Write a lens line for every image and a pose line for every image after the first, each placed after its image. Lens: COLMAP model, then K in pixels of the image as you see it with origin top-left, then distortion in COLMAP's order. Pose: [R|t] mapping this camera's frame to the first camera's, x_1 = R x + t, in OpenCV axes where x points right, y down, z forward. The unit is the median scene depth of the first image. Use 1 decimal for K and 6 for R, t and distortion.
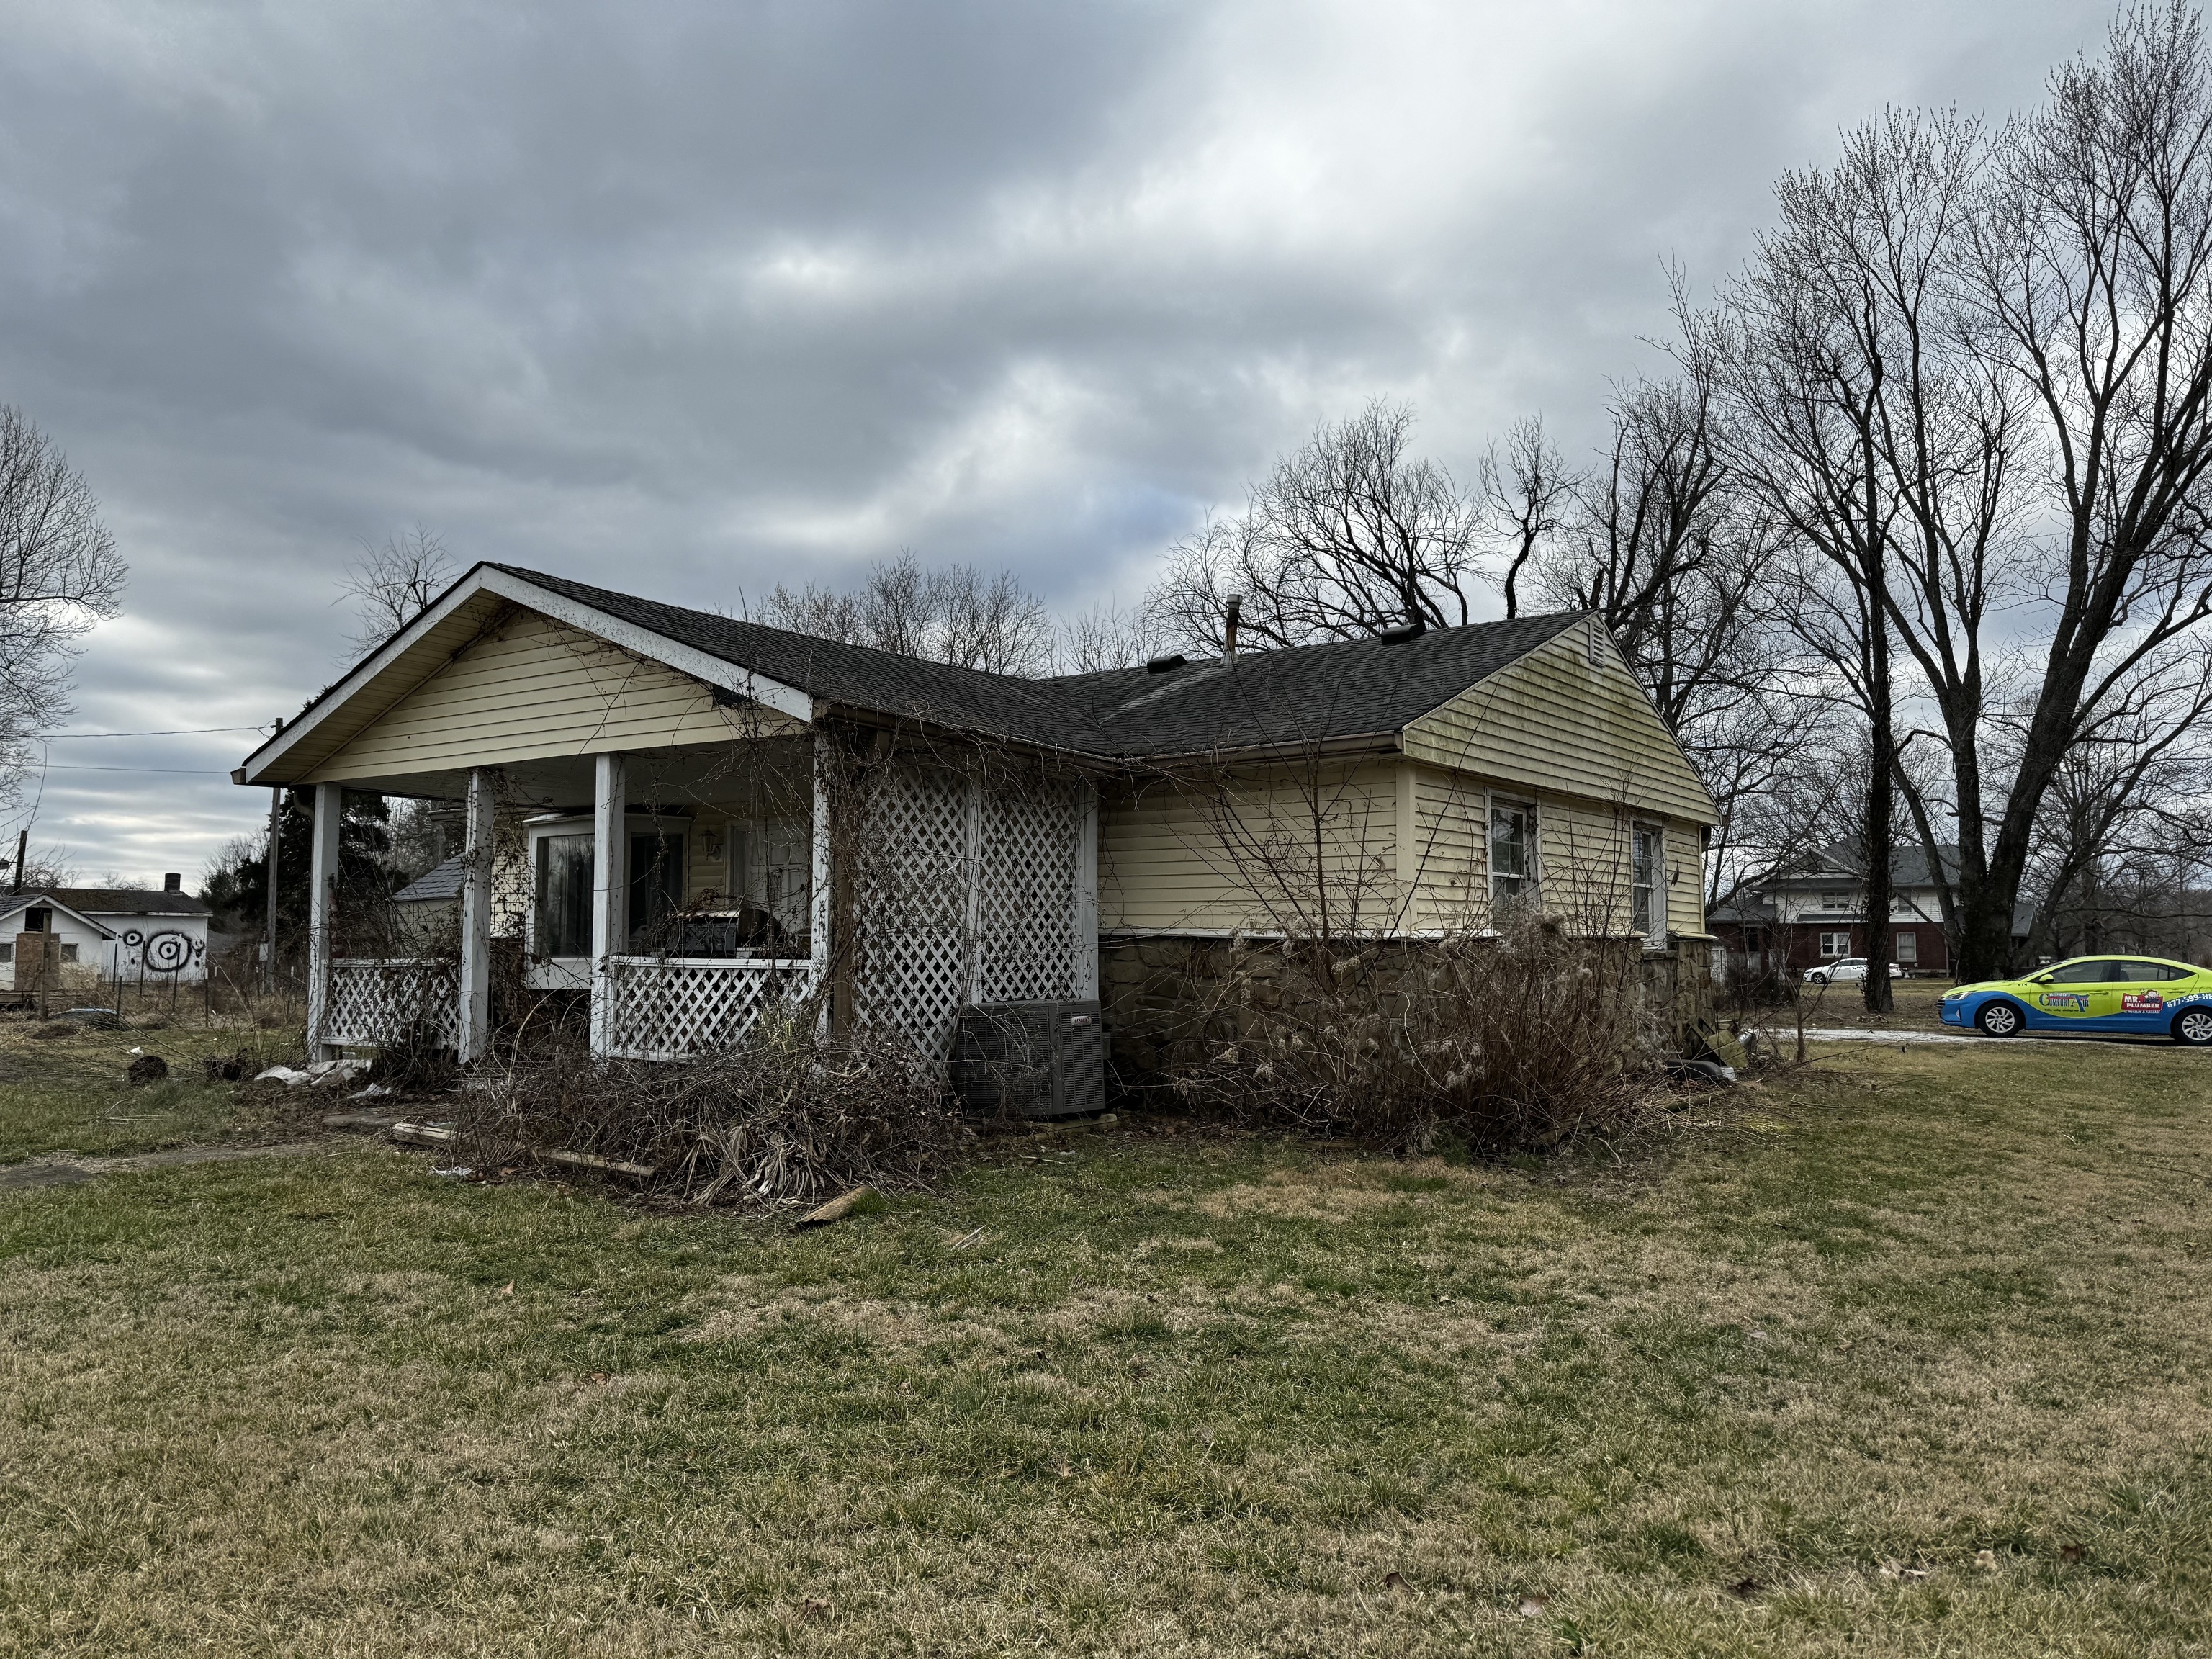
lens RADIAL K [[1527.1, 0, 1106.0], [0, 1527.1, 829.5], [0, 0, 1]] dist [0.157276, -0.211032]
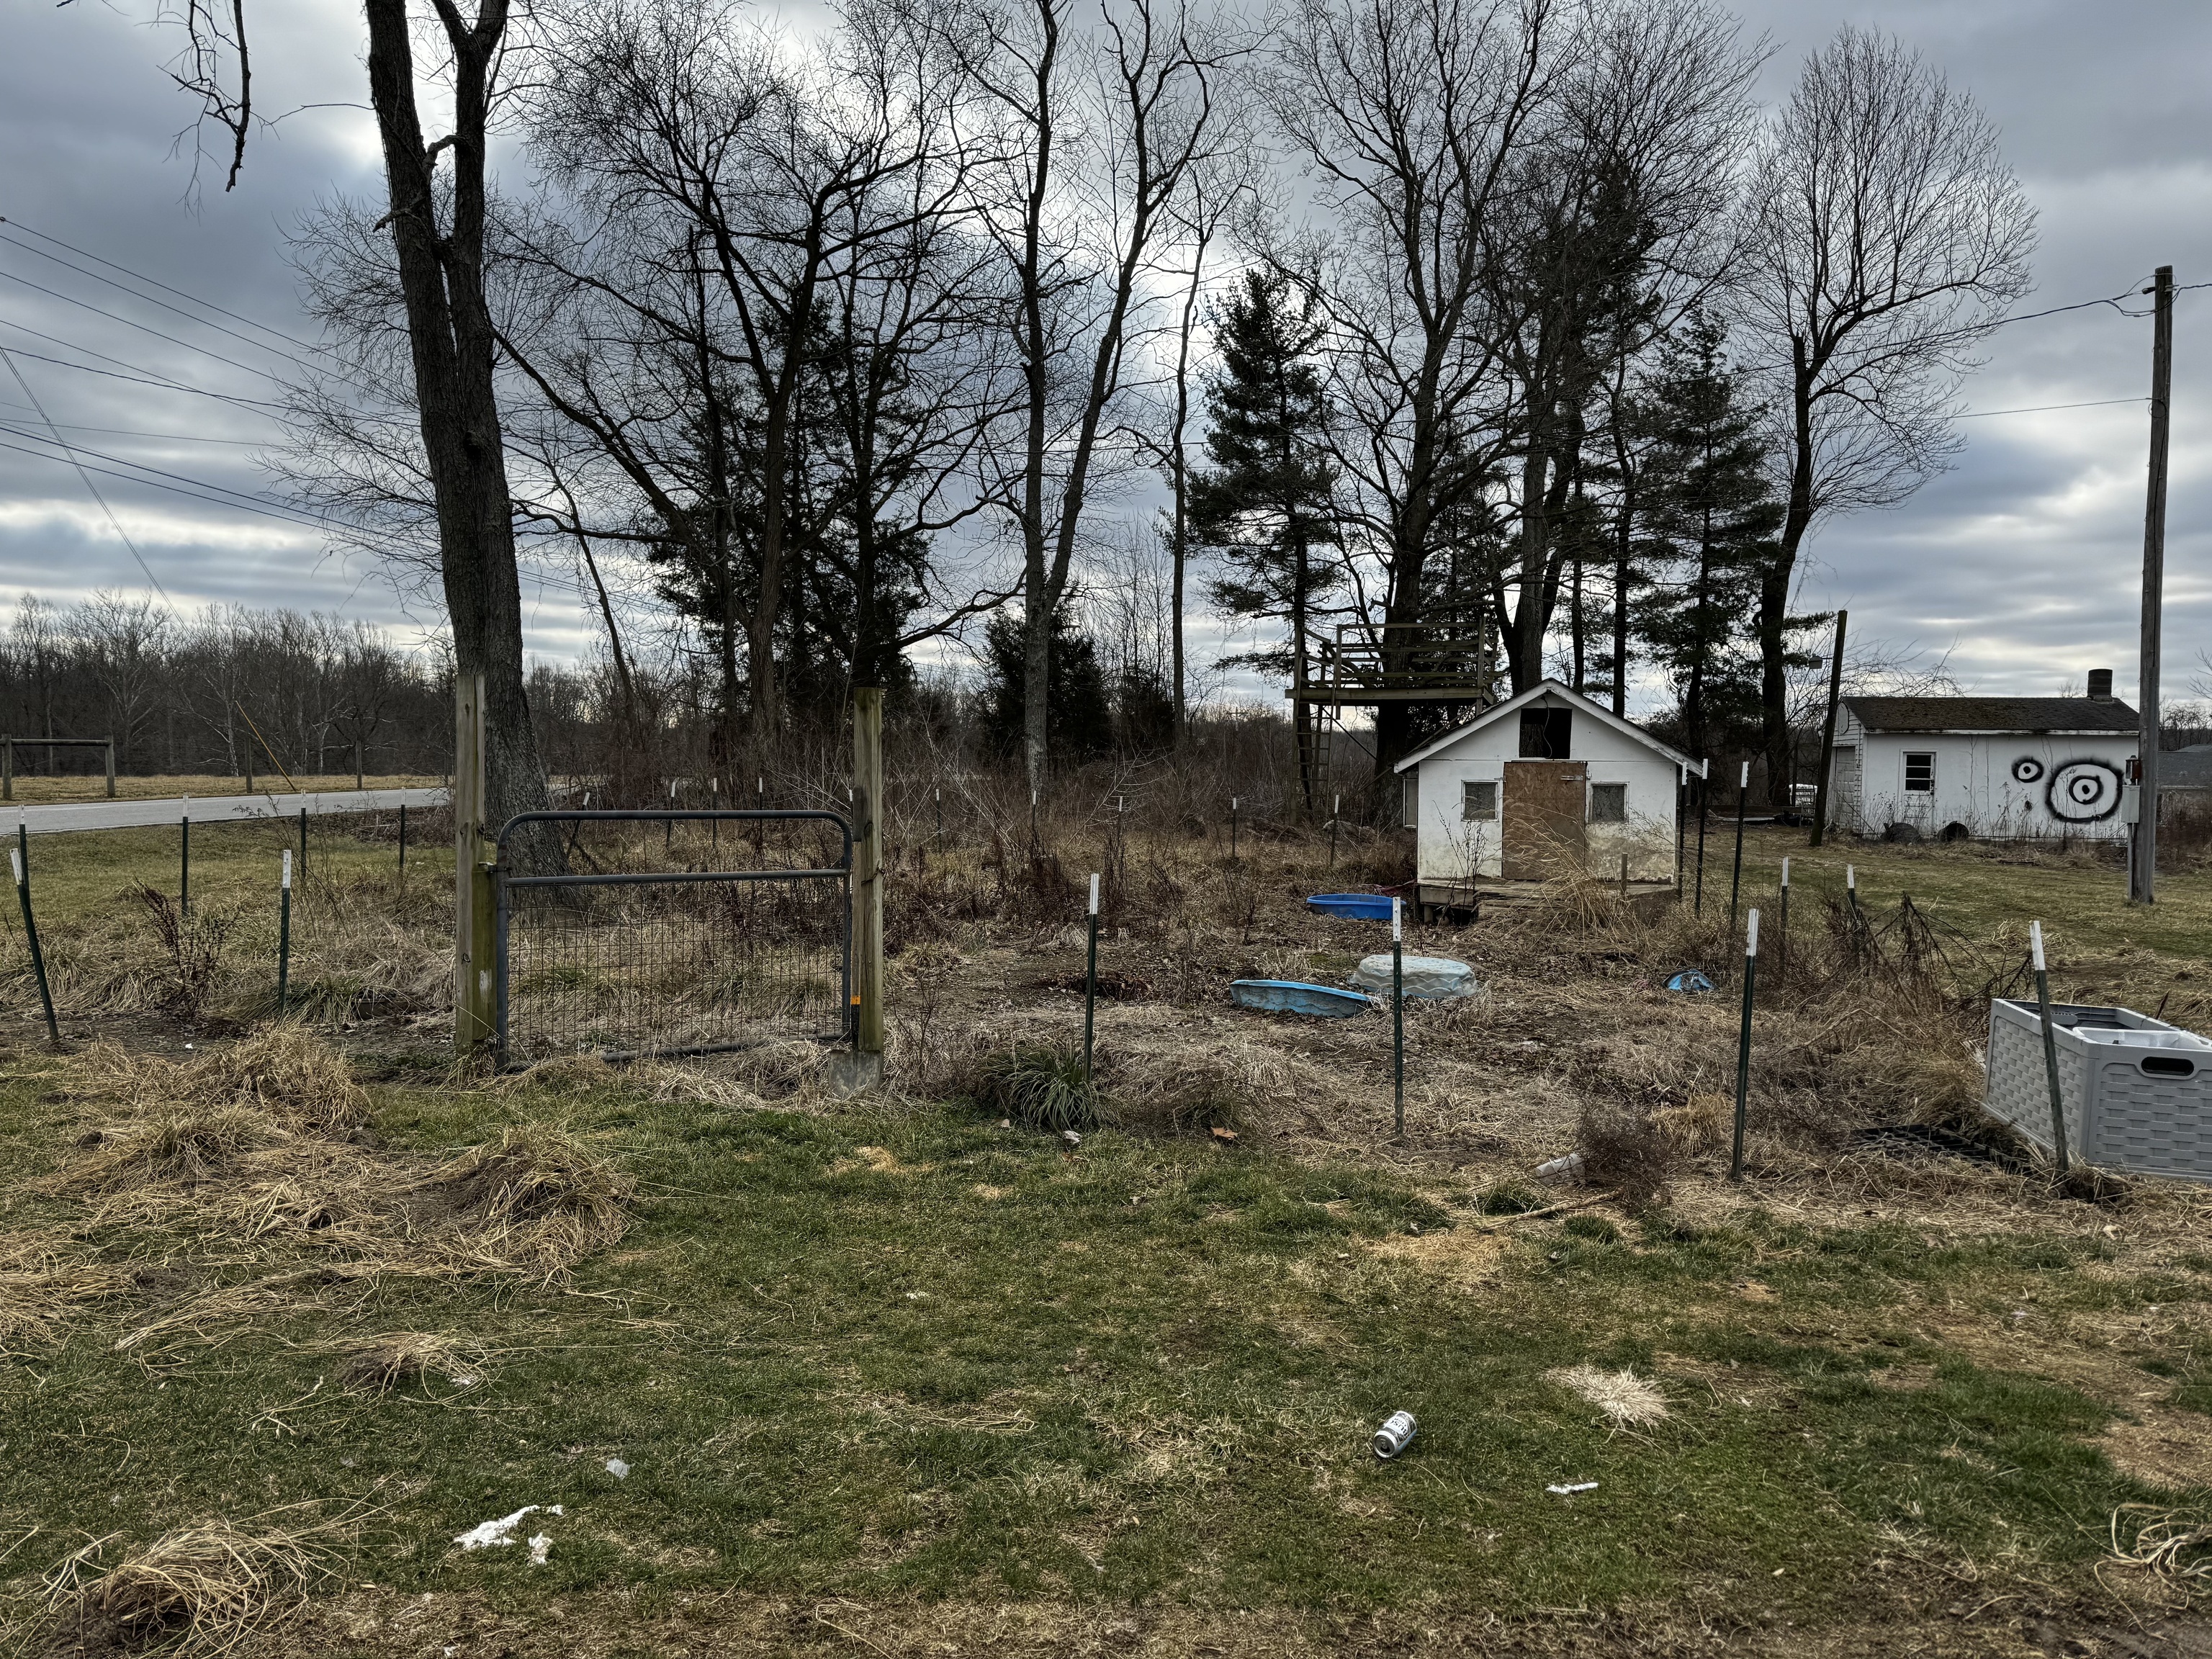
lens RADIAL K [[1527.1, 0, 1106.0], [0, 1527.1, 829.5], [0, 0, 1]] dist [0.157276, -0.211032]
pose [[0.392368, 0.047026, -0.918605, -0.169340], [0.052697, 0.995903, 0.073492, 0.025563], [0.918297, -0.077243, 0.388282, 0.392807]]
